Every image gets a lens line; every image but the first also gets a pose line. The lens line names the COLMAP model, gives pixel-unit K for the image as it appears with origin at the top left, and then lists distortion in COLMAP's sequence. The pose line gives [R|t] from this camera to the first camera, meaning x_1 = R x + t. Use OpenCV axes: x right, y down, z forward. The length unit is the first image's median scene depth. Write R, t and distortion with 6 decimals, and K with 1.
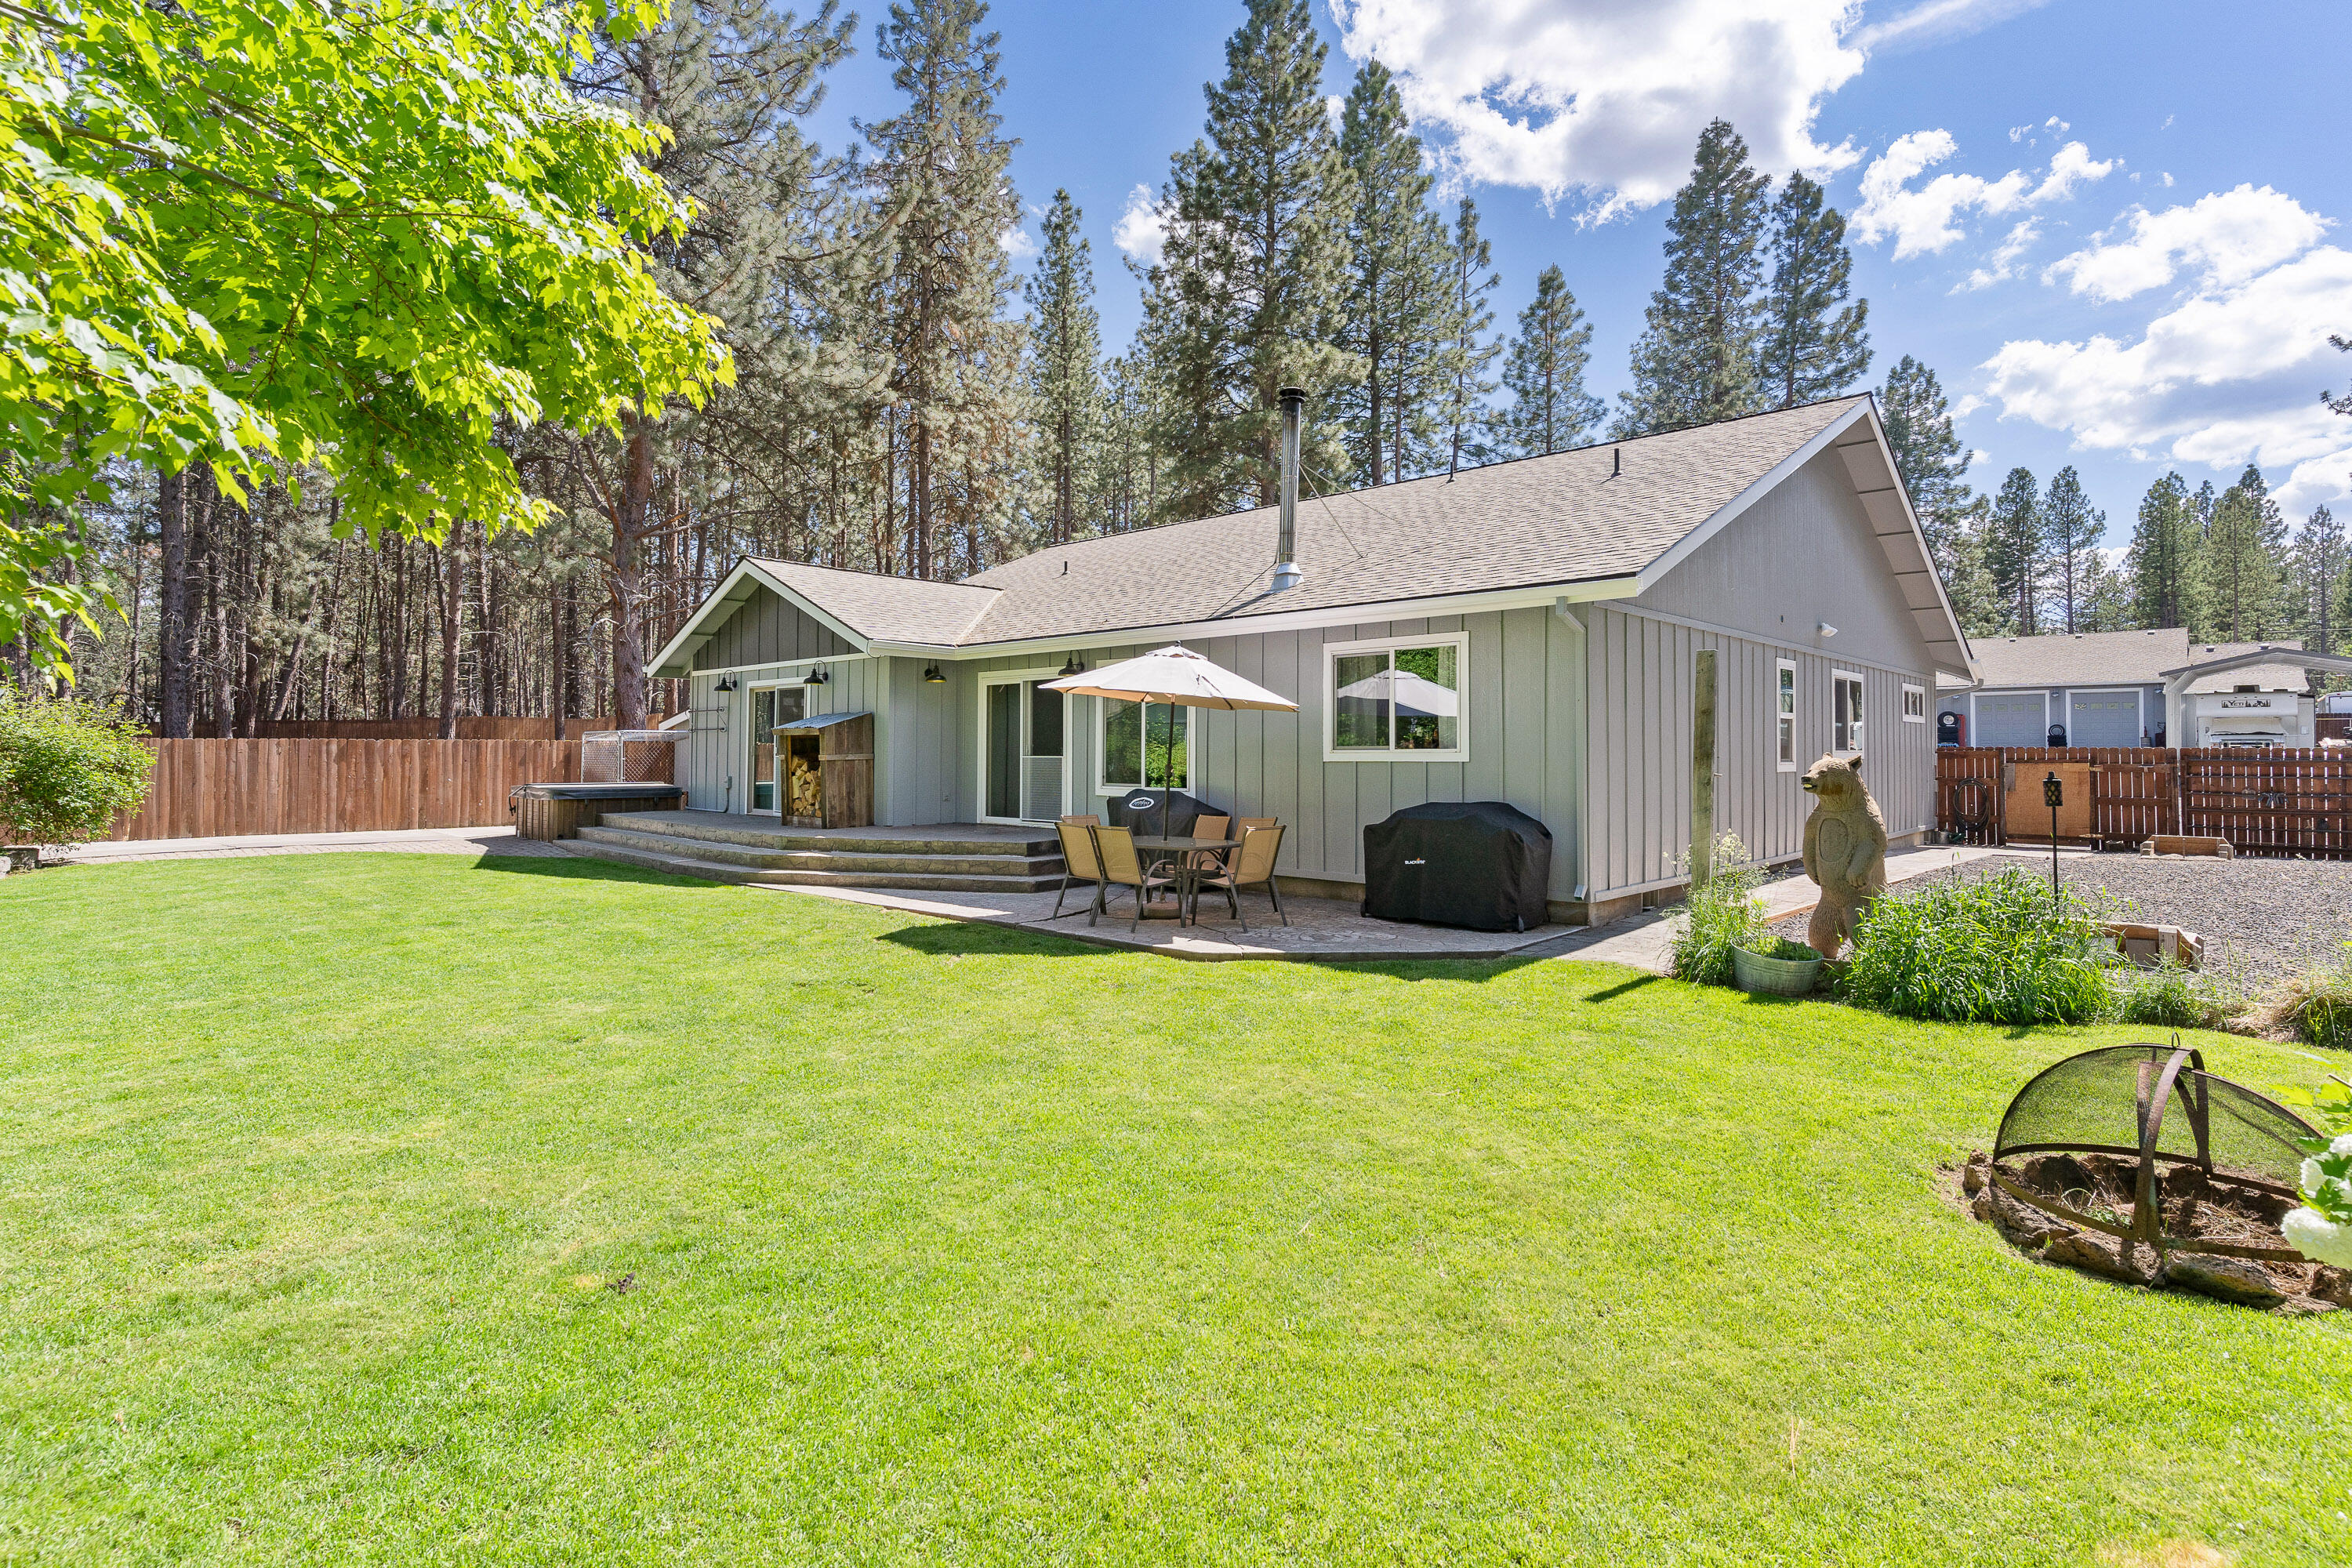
lens RADIAL K [[1126.1, 0, 1144.9], [0, 1126.1, 739.4], [0, 0, 1]] dist [0.000321, 0.000768]
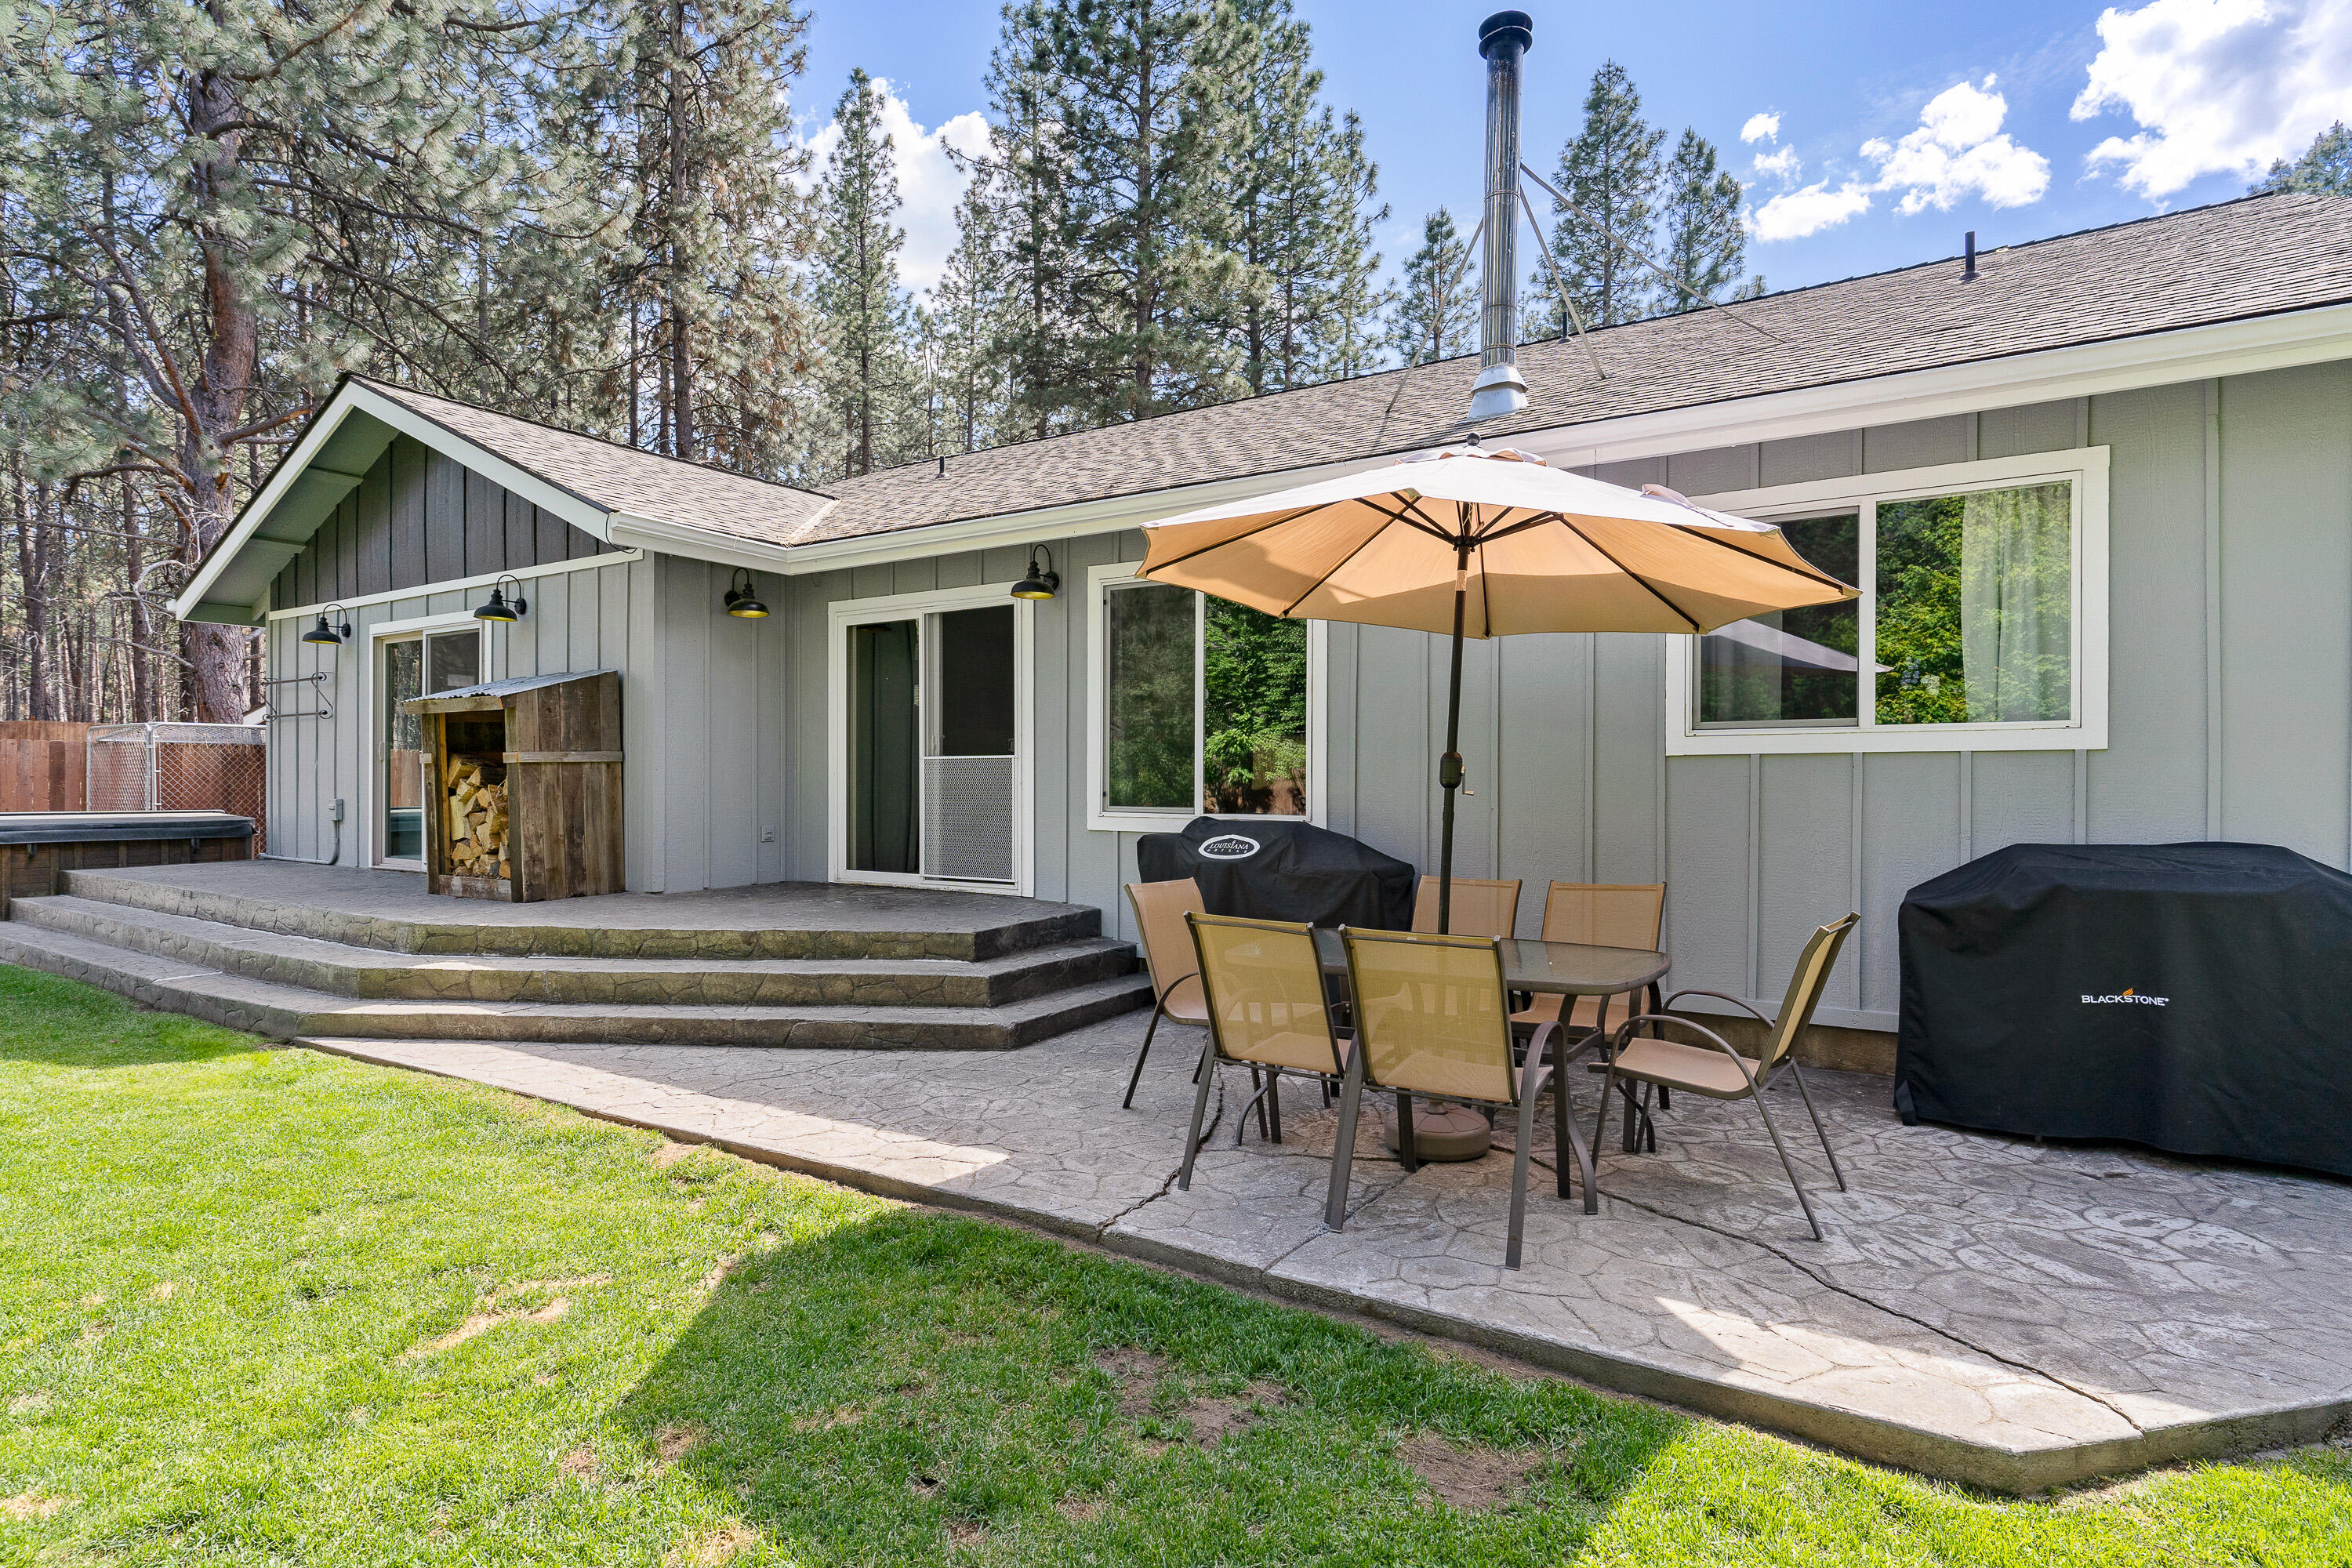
lens RADIAL K [[1214.2, 0, 1152.8], [0, 1214.2, 806.3], [0, 0, 1]] dist [0.009884, -0.000159]
pose [[0.983259, -0.004064, 0.182169, -0.092130], [-0.002374, 0.999381, 0.035109, 0.015629], [-0.182199, -0.034954, 0.982640, 0.363549]]
